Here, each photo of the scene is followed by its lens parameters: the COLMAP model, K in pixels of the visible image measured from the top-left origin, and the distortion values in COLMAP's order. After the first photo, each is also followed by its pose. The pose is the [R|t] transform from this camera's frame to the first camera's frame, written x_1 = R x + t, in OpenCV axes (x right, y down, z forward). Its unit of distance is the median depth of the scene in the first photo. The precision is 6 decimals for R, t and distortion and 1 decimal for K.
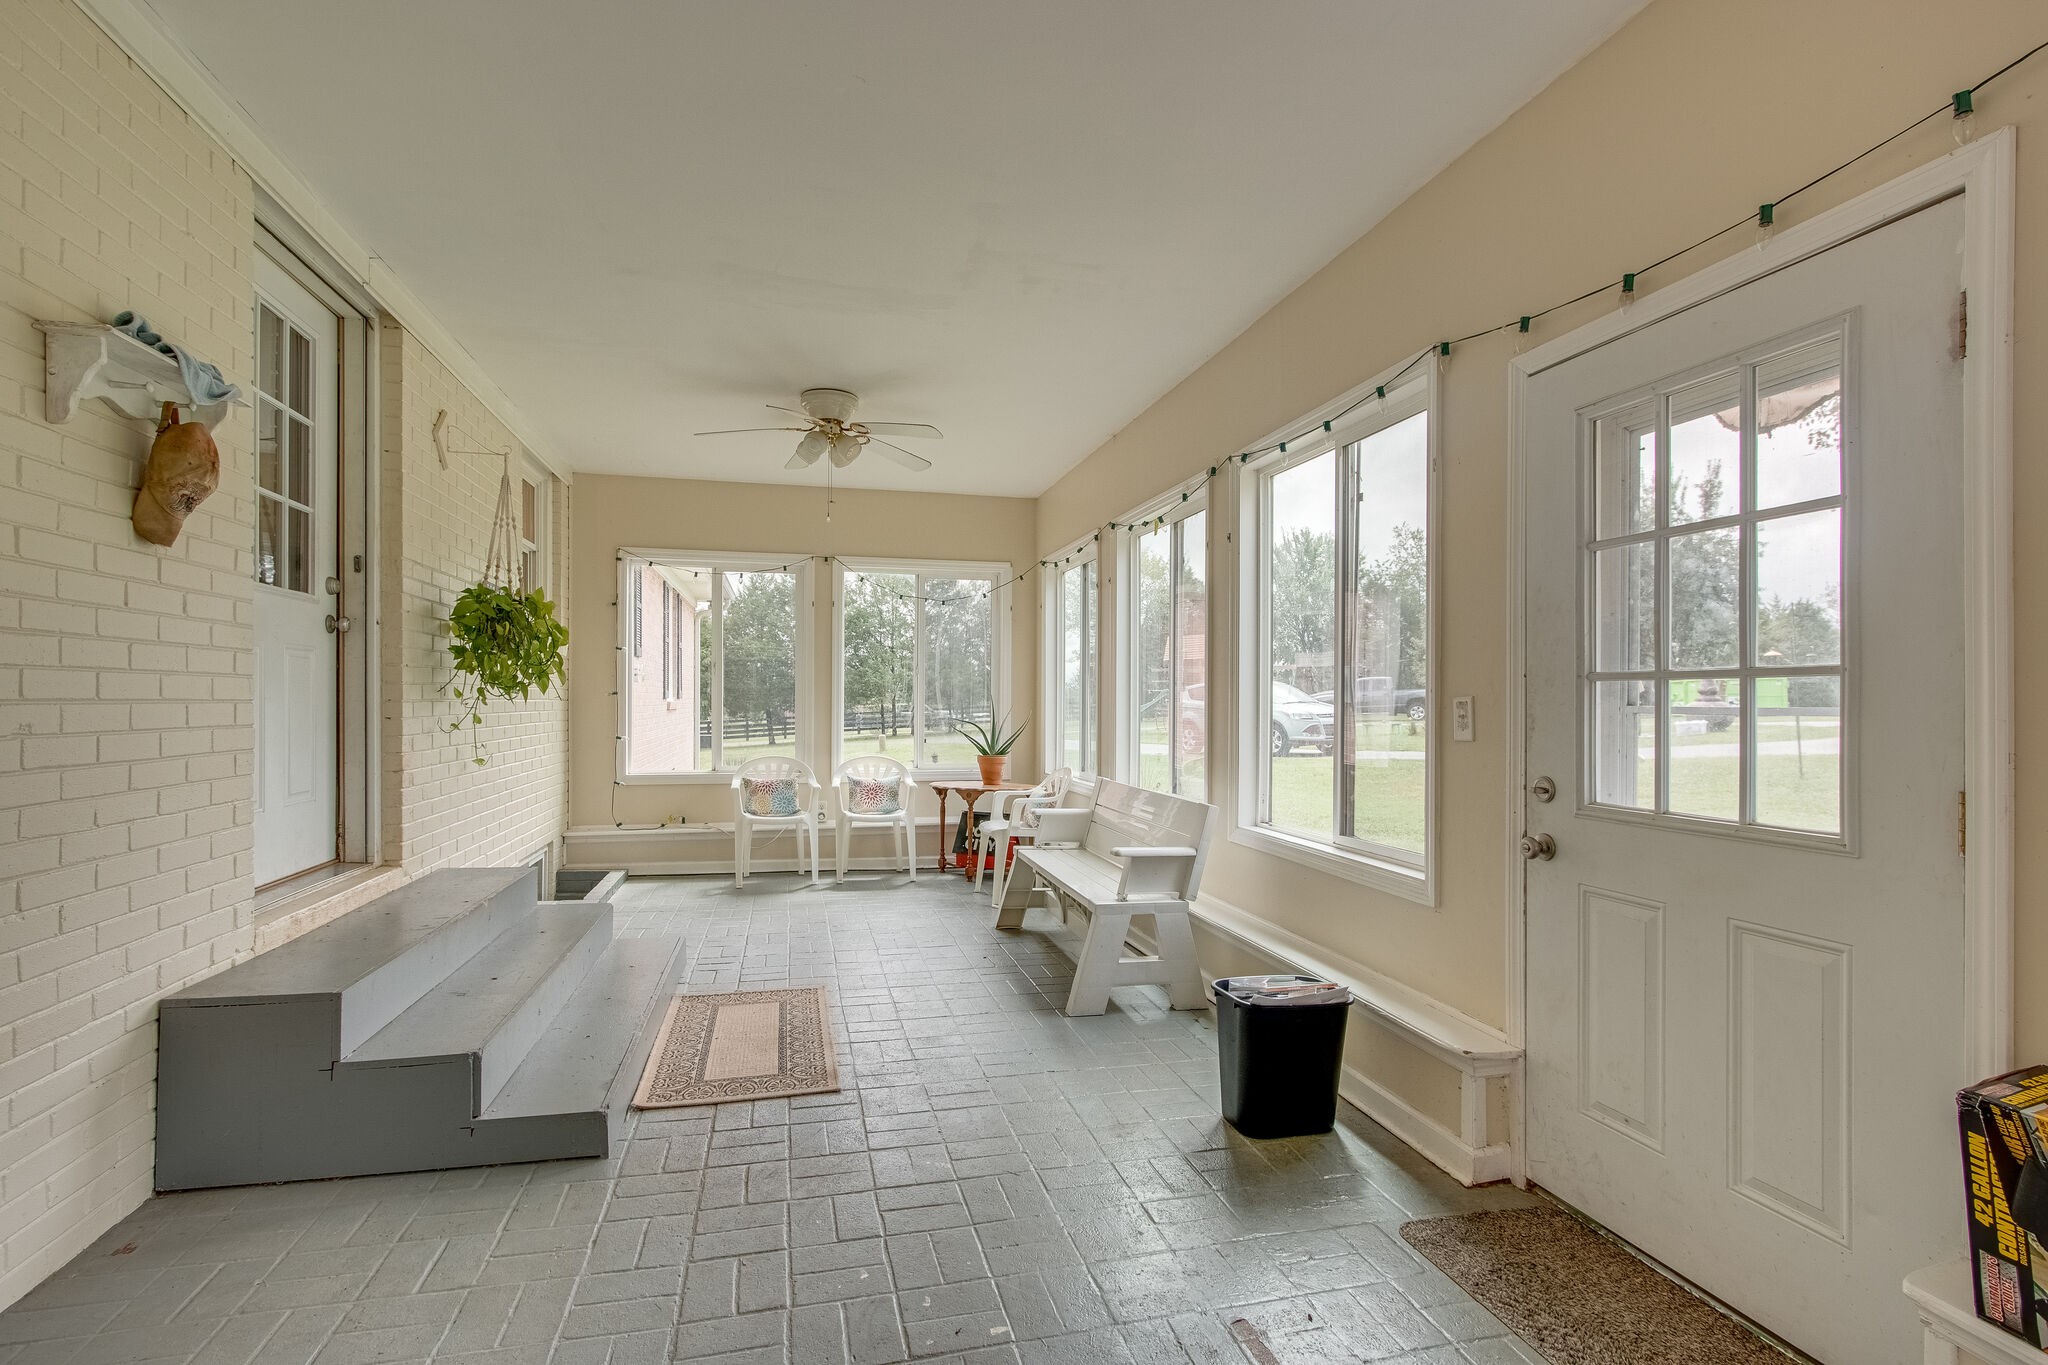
lens RADIAL K [[936.3, 0, 1021.9], [0, 936.3, 702.1], [0, 0, 1]] dist [-0.010843, 0.002163]
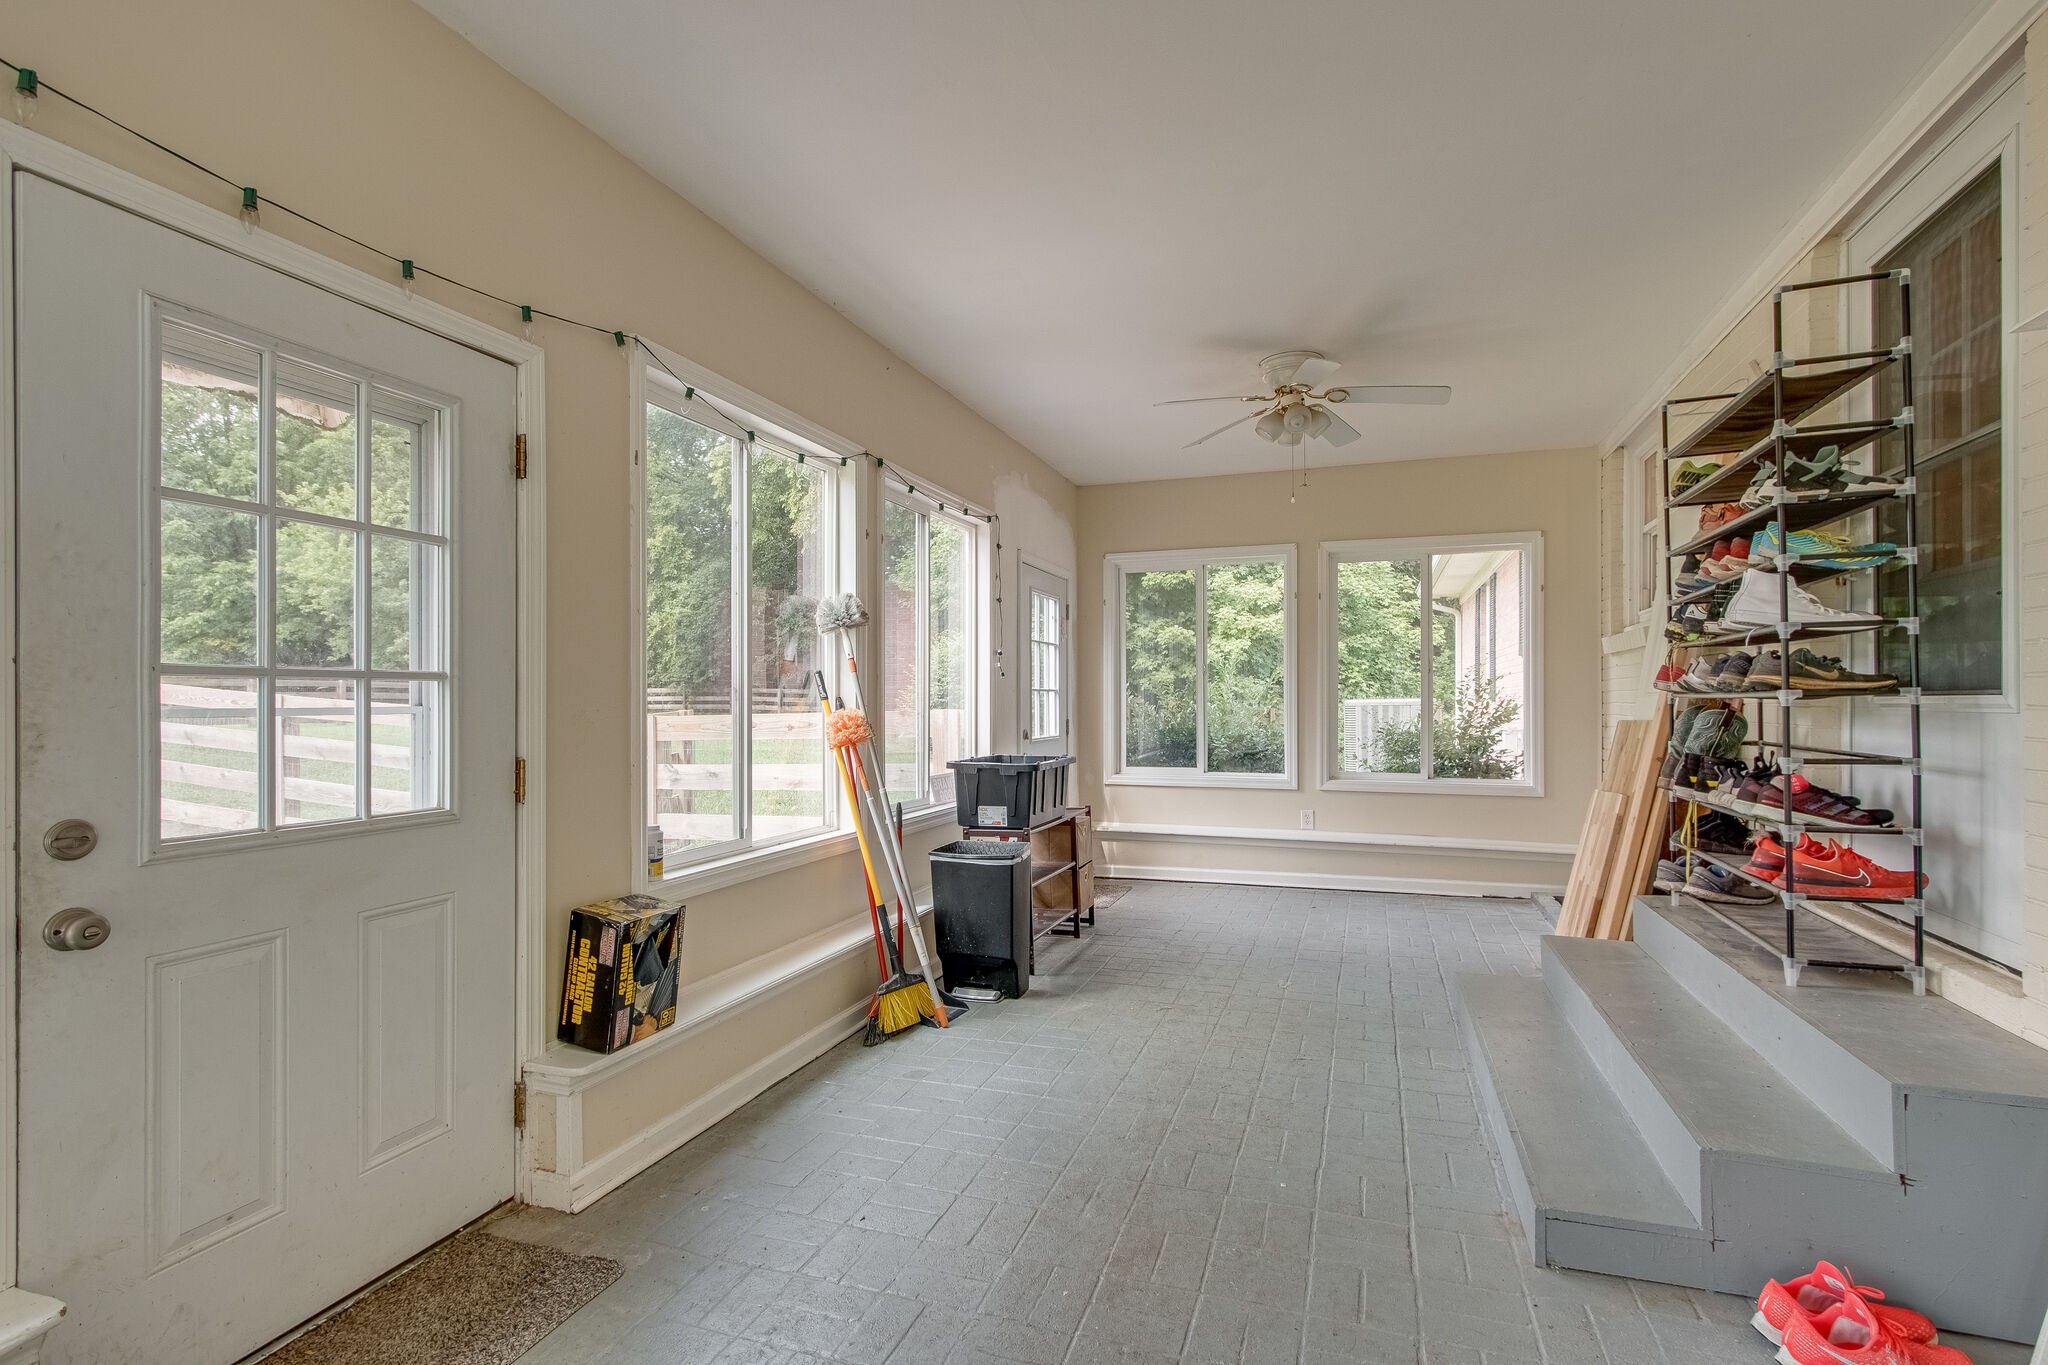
lens RADIAL K [[936.3, 0, 1029.5], [0, 936.3, 683.5], [0, 0, 1]] dist [-0.010843, 0.002163]
pose [[-0.833953, 0.000847, 0.551835, -0.429749], [-0.005945, 0.999927, -0.010519, -0.015639], [-0.551803, -0.012053, -0.833887, 1.461128]]
